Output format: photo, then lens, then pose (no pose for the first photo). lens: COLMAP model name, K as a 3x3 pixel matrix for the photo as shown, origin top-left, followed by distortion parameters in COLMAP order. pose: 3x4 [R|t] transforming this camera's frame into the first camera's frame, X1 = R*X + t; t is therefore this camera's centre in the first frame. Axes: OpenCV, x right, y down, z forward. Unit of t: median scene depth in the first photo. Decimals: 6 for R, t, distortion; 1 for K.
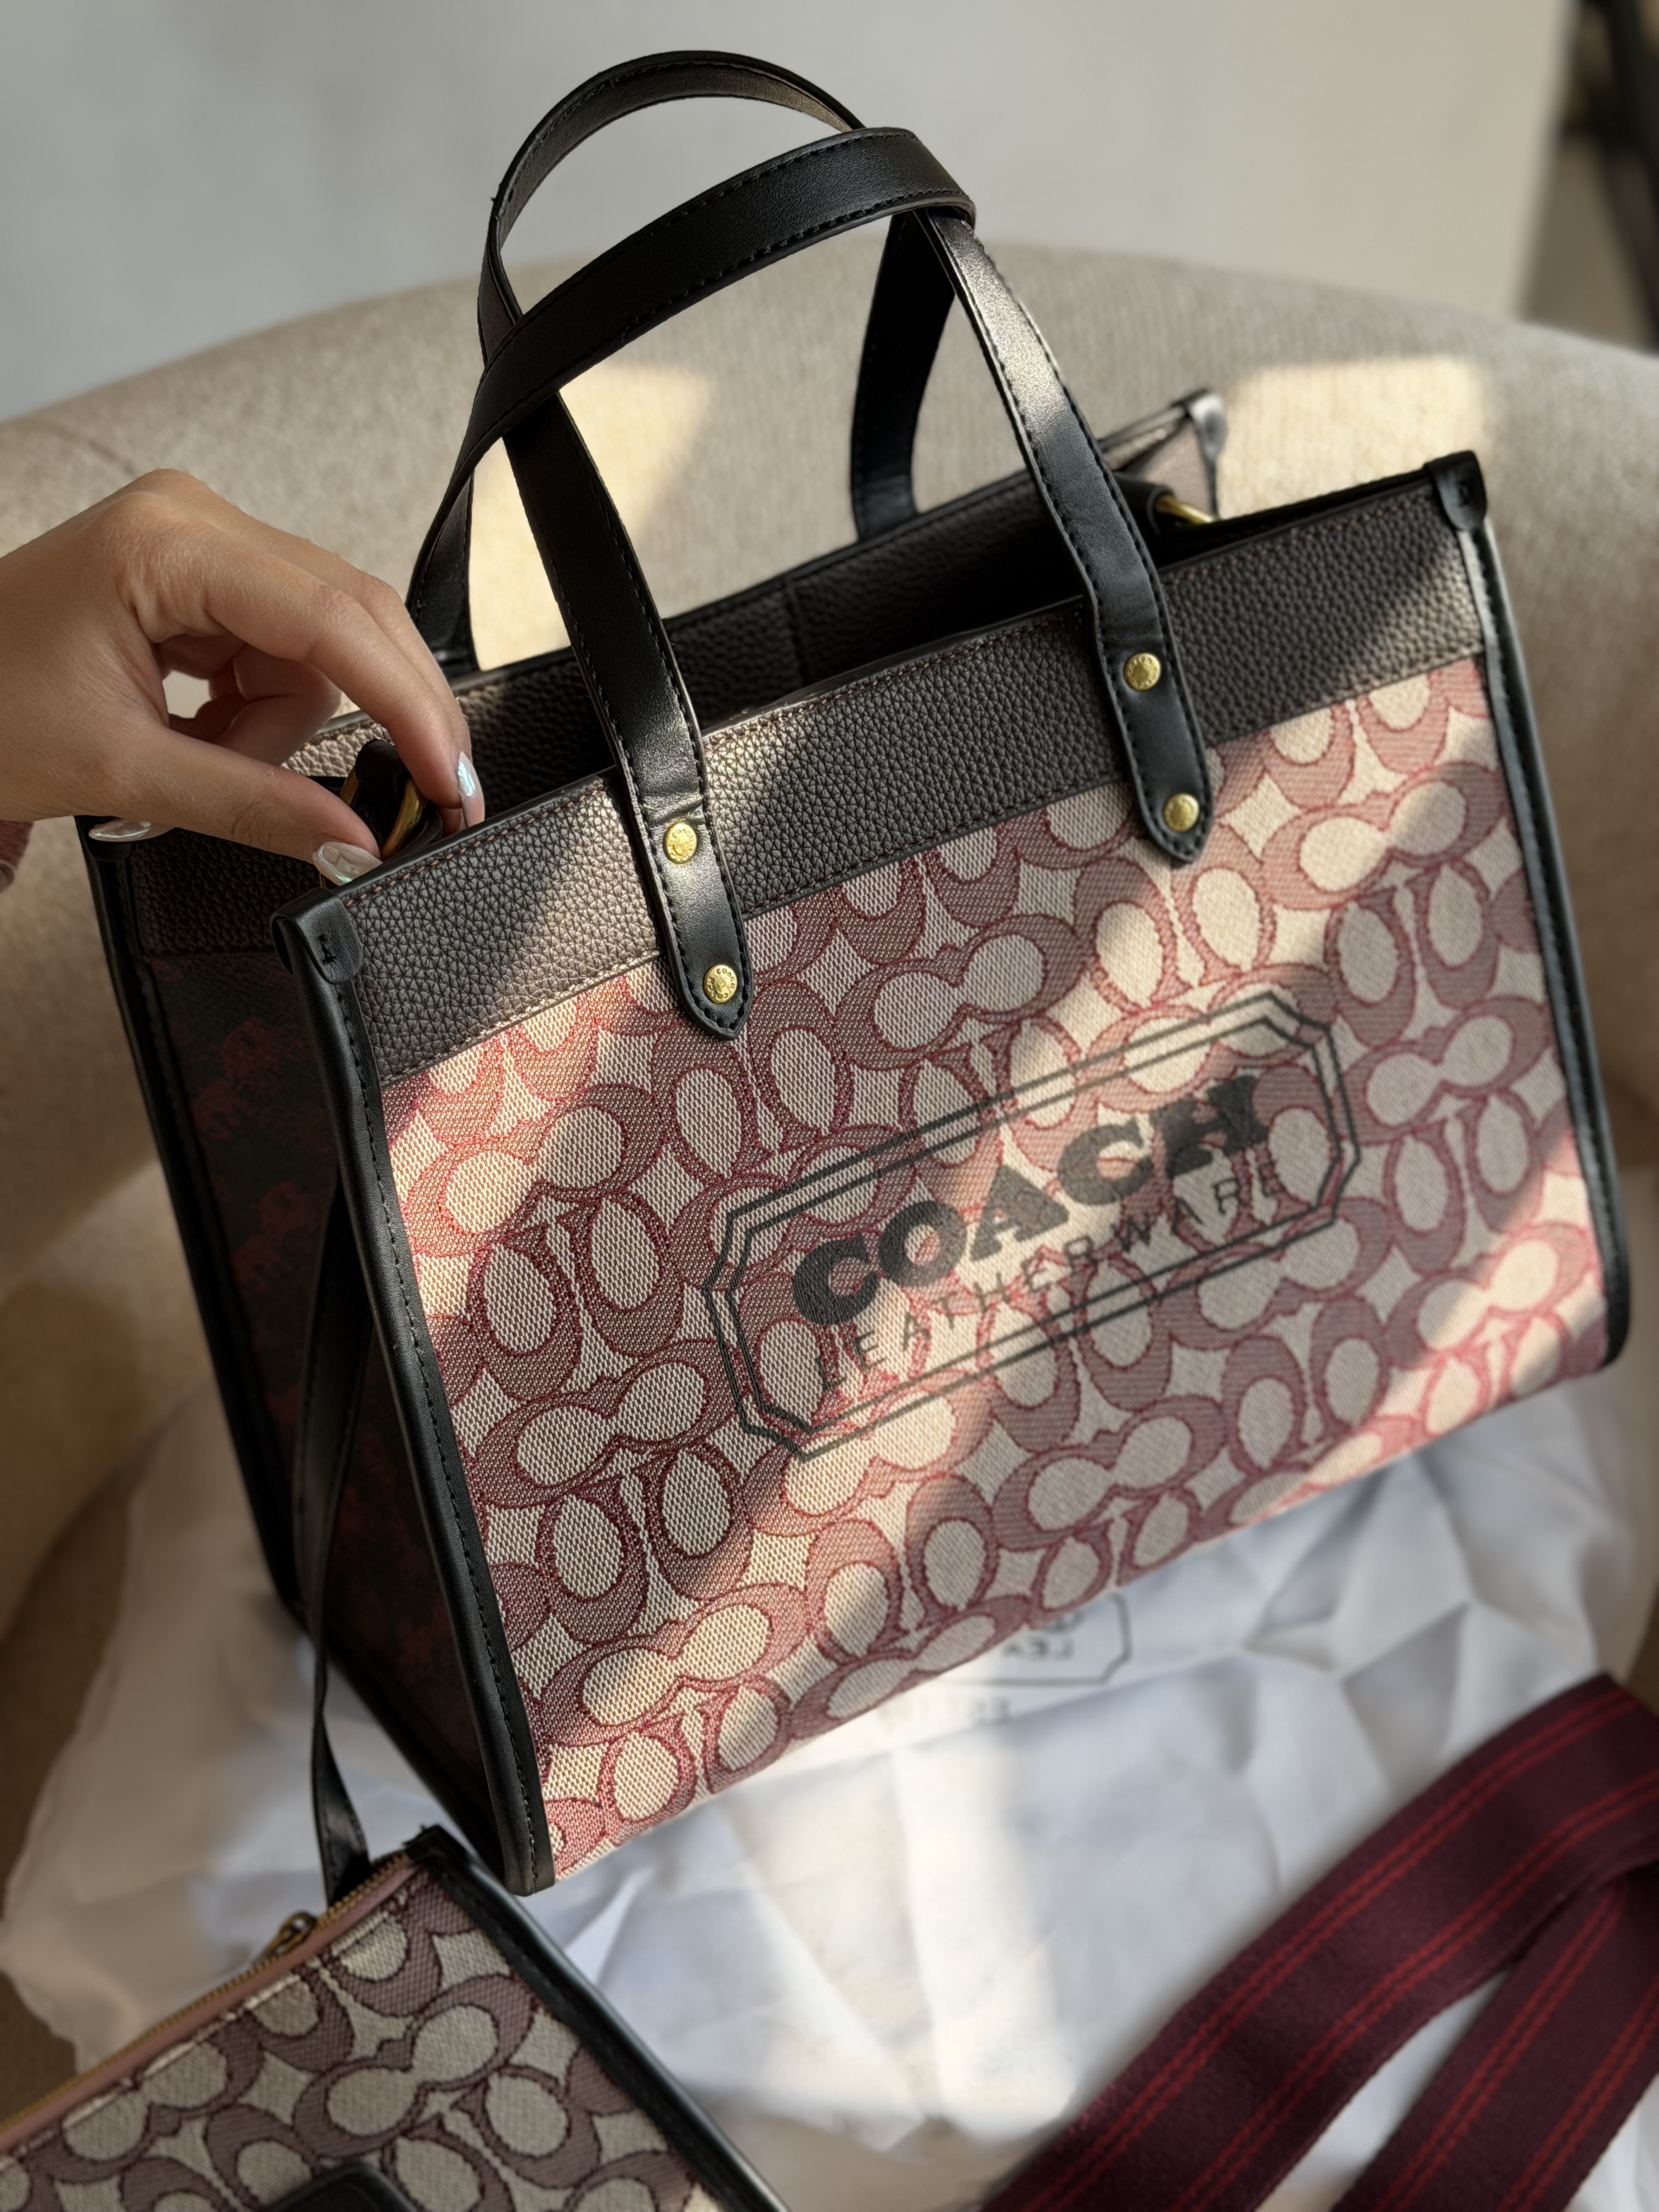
lens RADIAL K [[3443.0, 0, 779.2], [0, 3443.0, 1063.3], [0, 0, 1]] dist [0.130916, 0.000000]
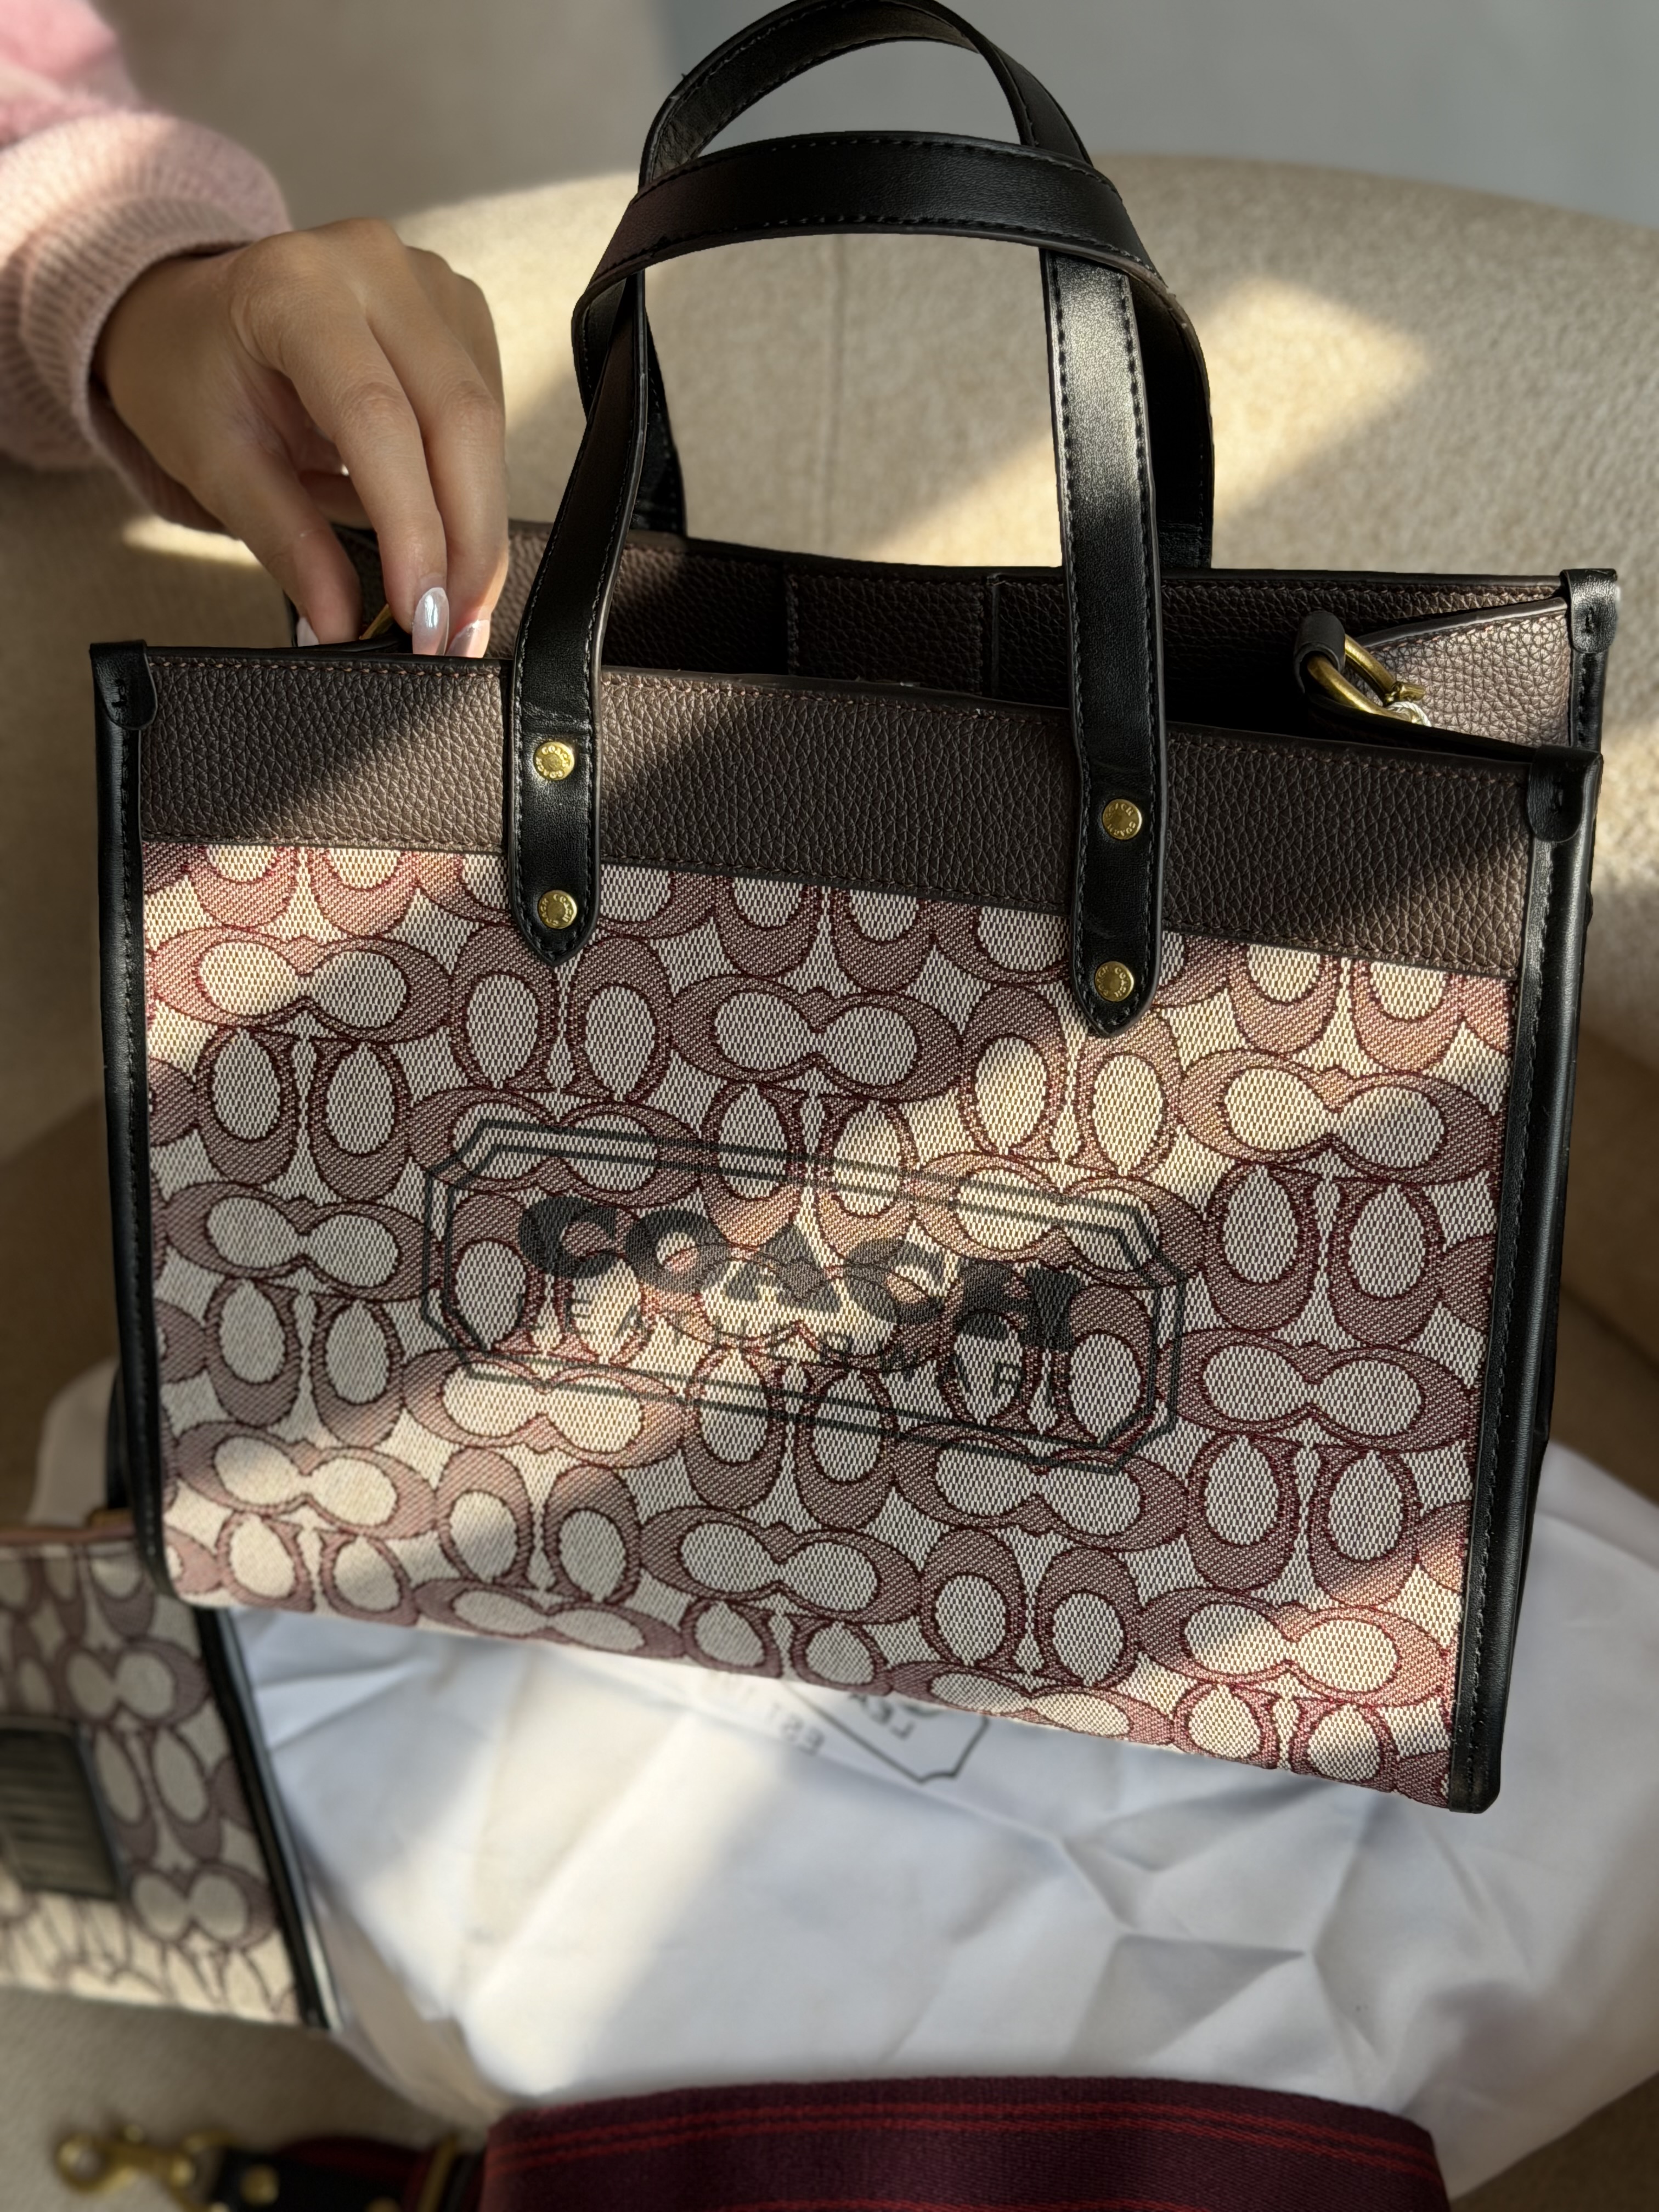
lens RADIAL K [[3443.0, 0, 847.2], [0, 3443.0, 1069.0], [0, 0, 1]] dist [0.130916, 0.000000]
pose [[0.711618, 0.469149, -0.522972, 0.546229], [-0.411998, 0.881610, 0.230263, -0.230362], [0.569085, 0.051604, 0.820658, 0.227725]]
